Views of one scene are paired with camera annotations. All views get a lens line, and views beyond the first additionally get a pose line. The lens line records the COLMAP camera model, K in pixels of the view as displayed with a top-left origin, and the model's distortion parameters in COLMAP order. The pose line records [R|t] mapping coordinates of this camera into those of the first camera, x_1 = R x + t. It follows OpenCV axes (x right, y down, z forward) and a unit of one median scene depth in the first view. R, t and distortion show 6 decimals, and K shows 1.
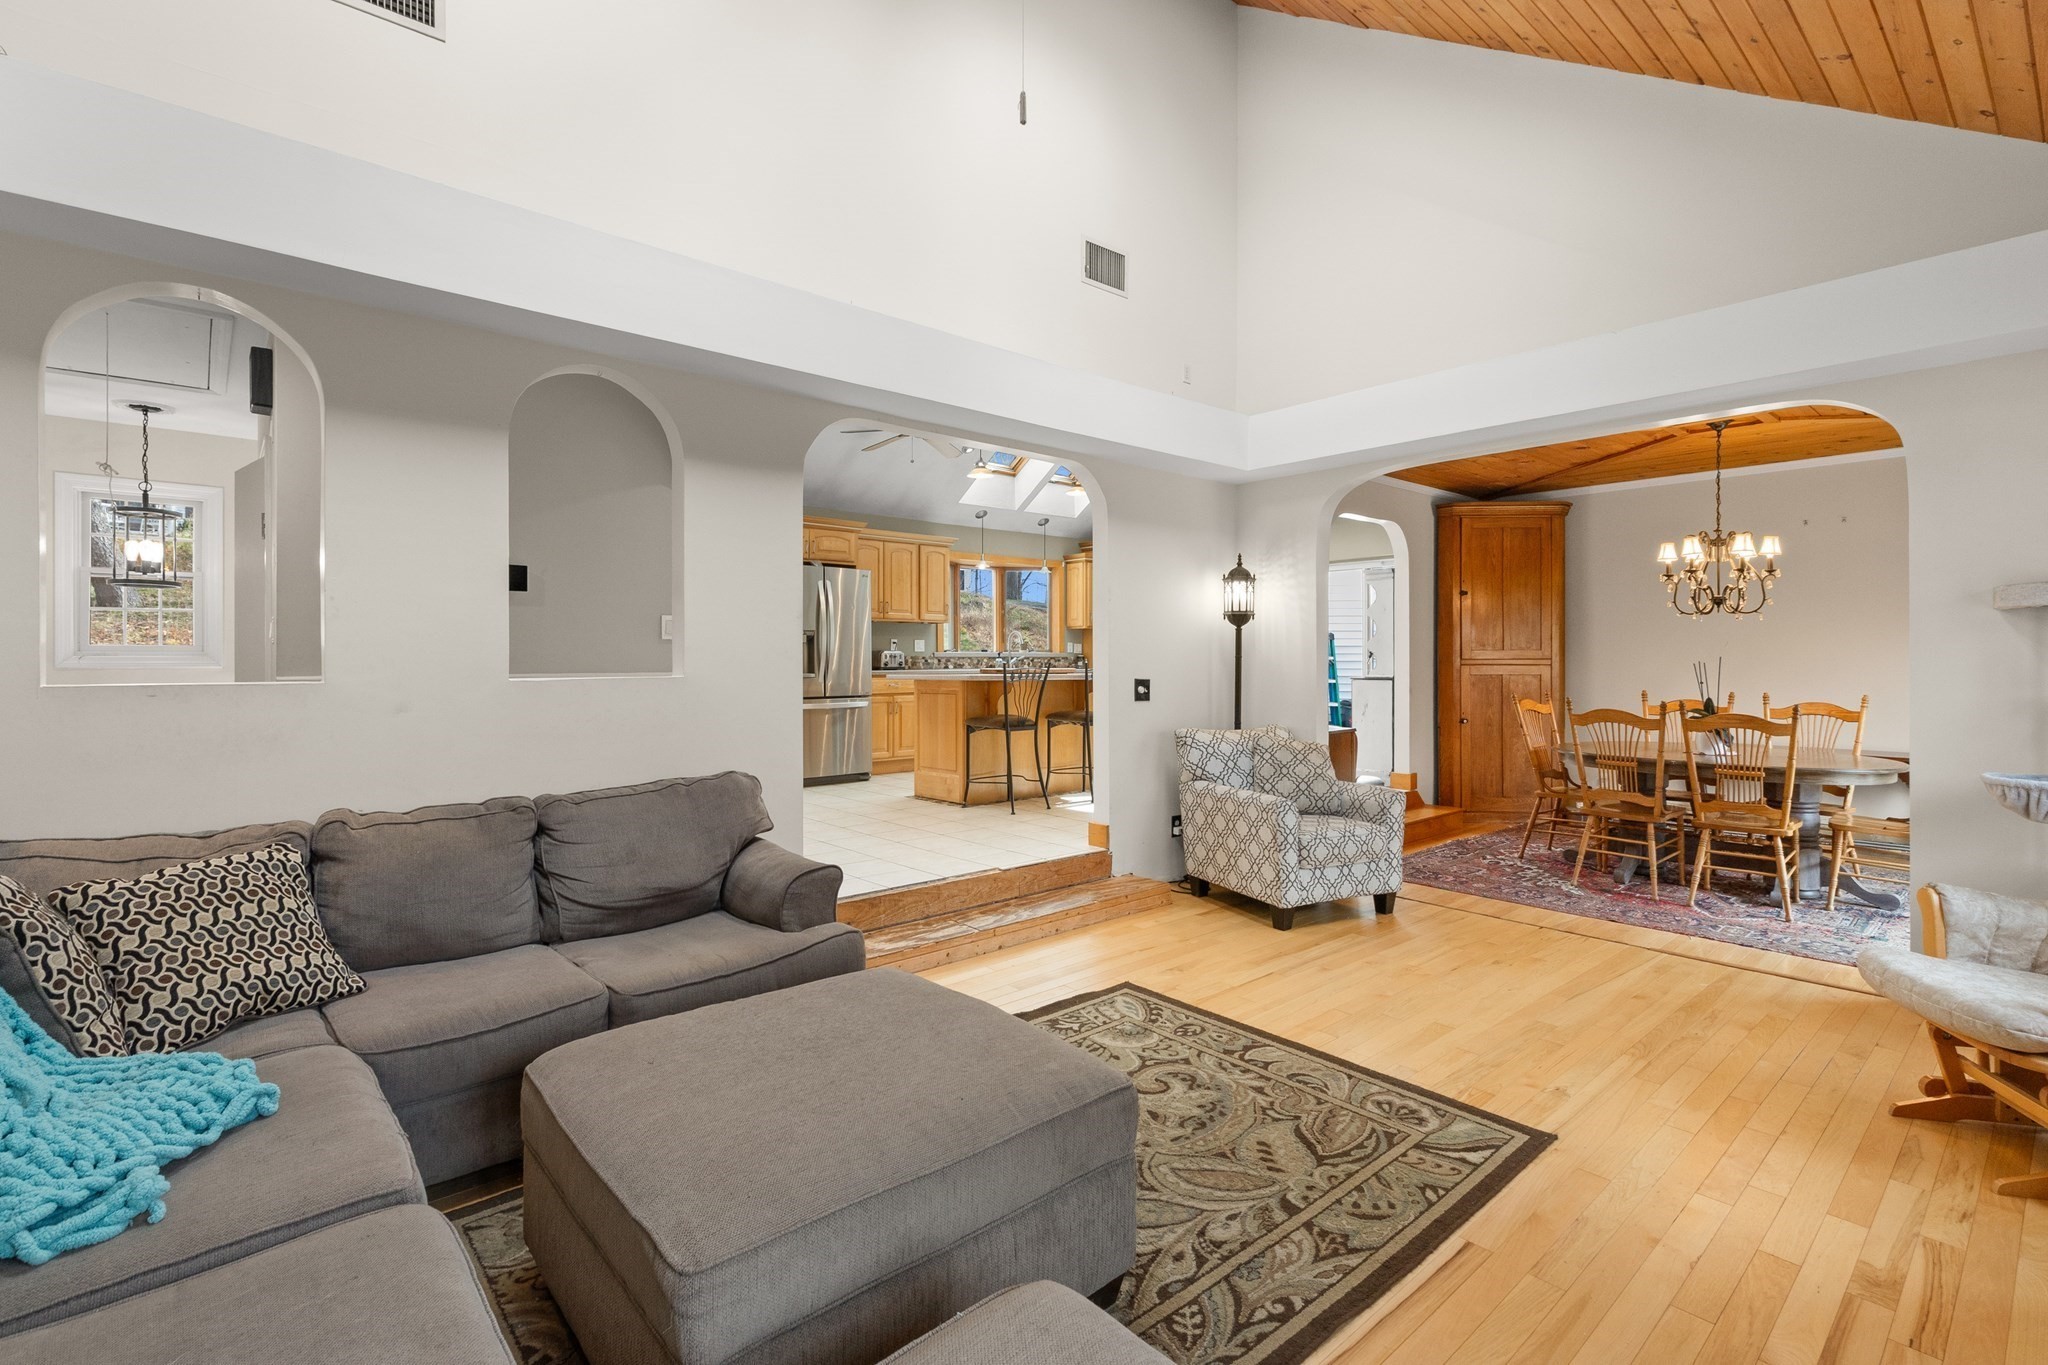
lens RADIAL K [[923.5, 0, 1031.1], [0, 923.5, 660.6], [0, 0, 1]] dist [0.005991, -0.000576]
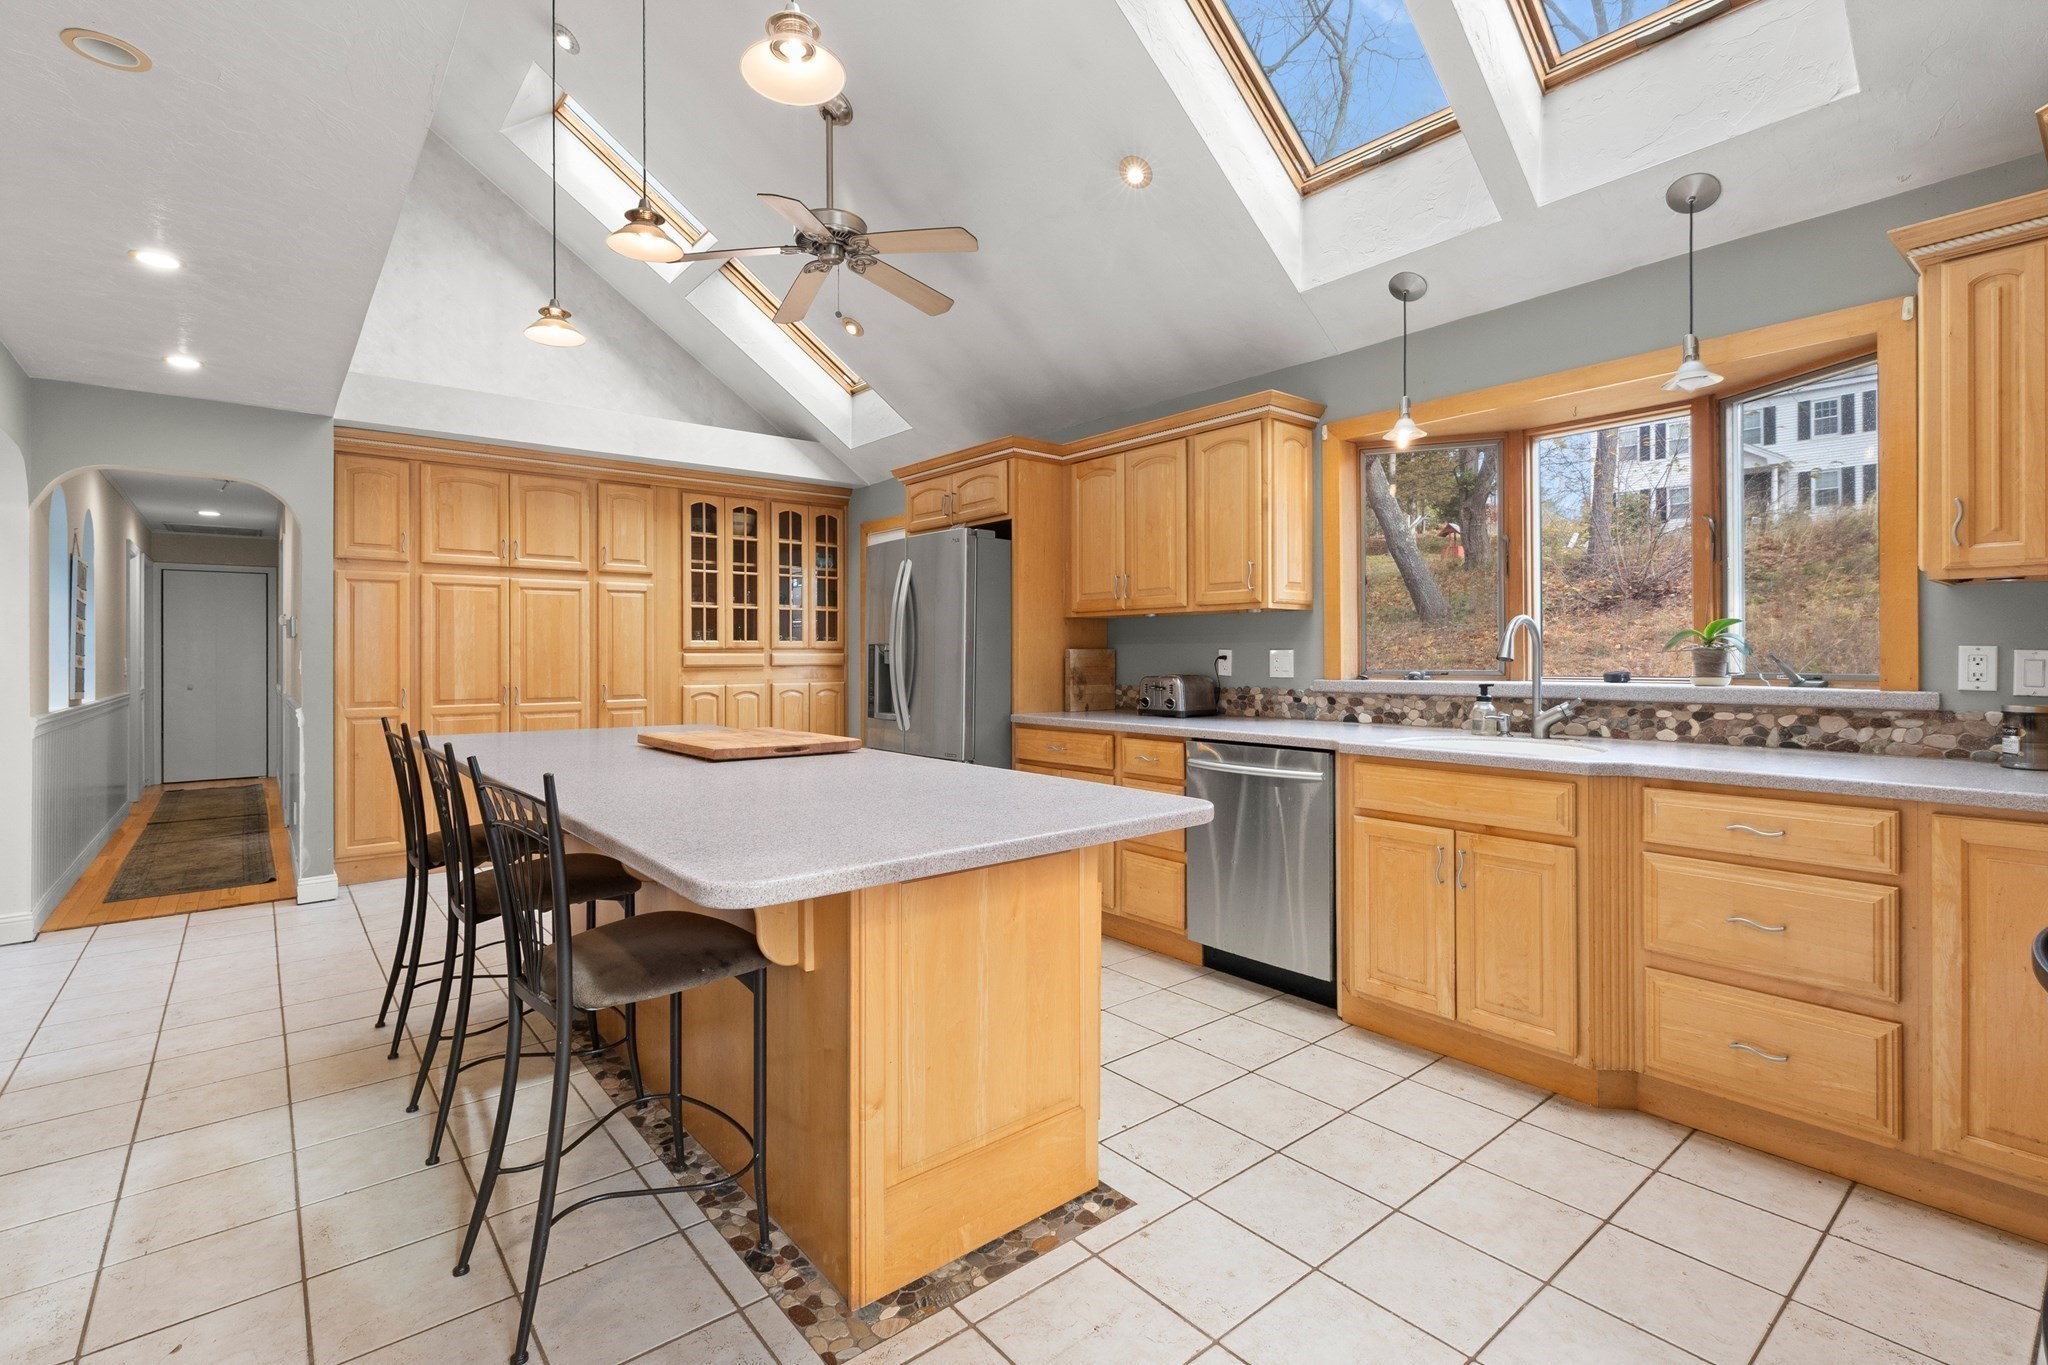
lens RADIAL K [[923.5, 0, 1031.1], [0, 923.5, 660.6], [0, 0, 1]] dist [0.005991, -0.000576]
pose [[-0.020844, 0.004178, -0.999774, 0.593683], [0.001553, 0.999990, 0.004147, -0.037670], [0.999782, -0.001466, -0.020850, 1.727960]]
